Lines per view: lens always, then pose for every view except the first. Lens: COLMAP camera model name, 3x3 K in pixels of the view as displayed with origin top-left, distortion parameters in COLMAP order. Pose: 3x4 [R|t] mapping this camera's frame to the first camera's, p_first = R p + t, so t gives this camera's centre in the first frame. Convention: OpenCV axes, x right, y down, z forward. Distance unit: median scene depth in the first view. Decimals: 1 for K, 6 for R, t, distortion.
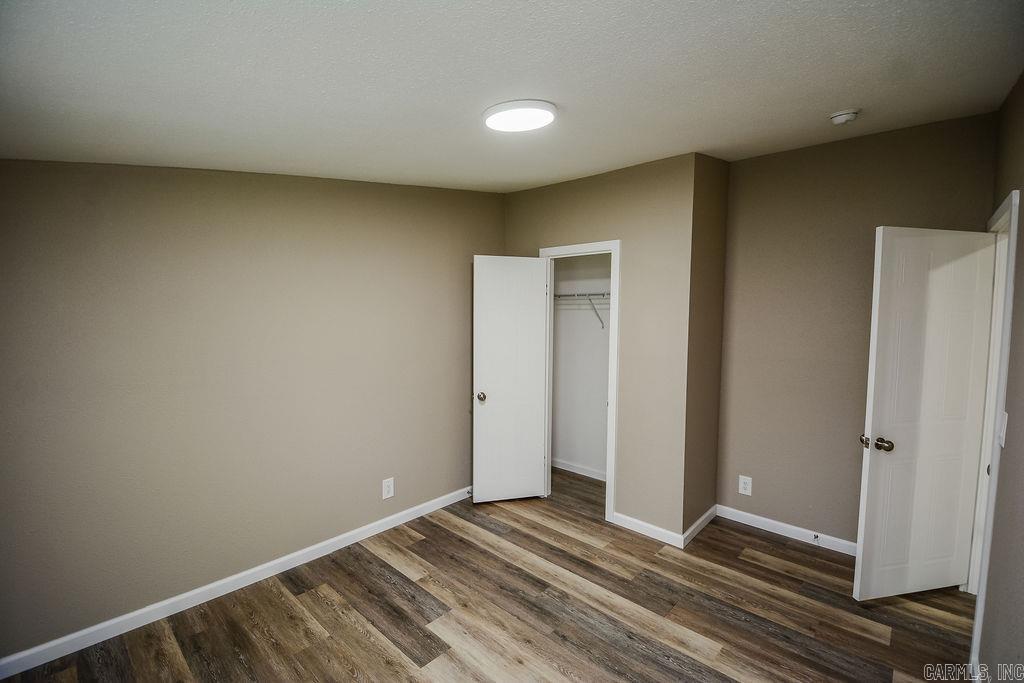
lens RADIAL K [[455.1, 0, 512.5], [0, 455.1, 342.5], [0, 0, 1]] dist [0.005474, -0.015241]
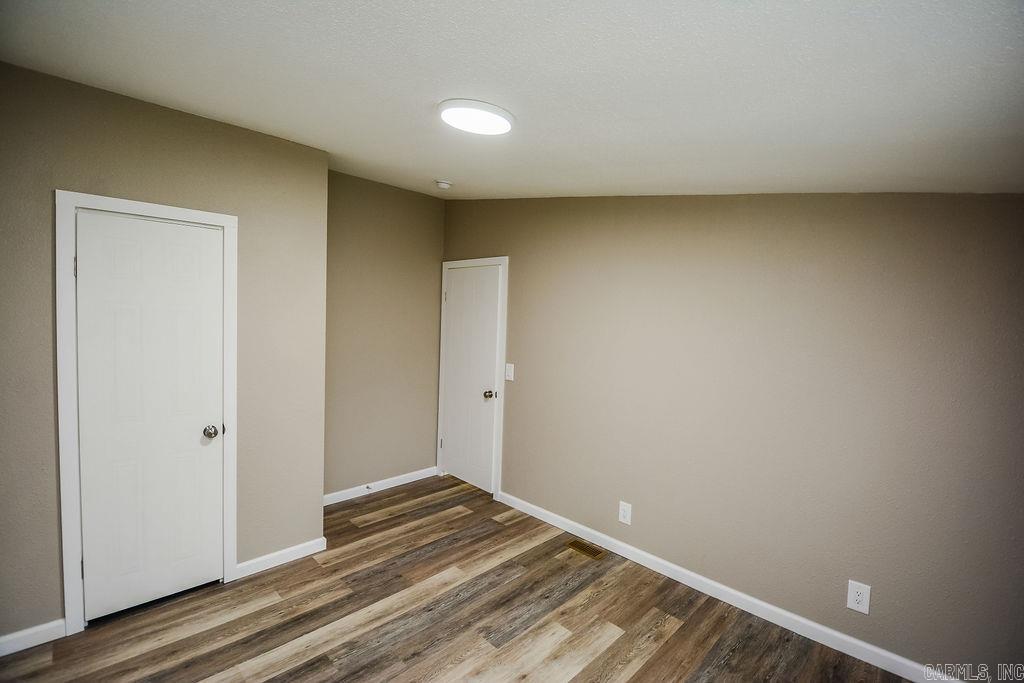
lens RADIAL K [[455.1, 0, 514.4], [0, 455.1, 342.5], [0, 0, 1]] dist [0.005474, -0.015241]
pose [[0.028265, -0.068625, 0.997242, -0.688592], [0.039297, 0.996946, 0.067491, -0.063152], [-0.998828, 0.037281, 0.030875, 0.627948]]
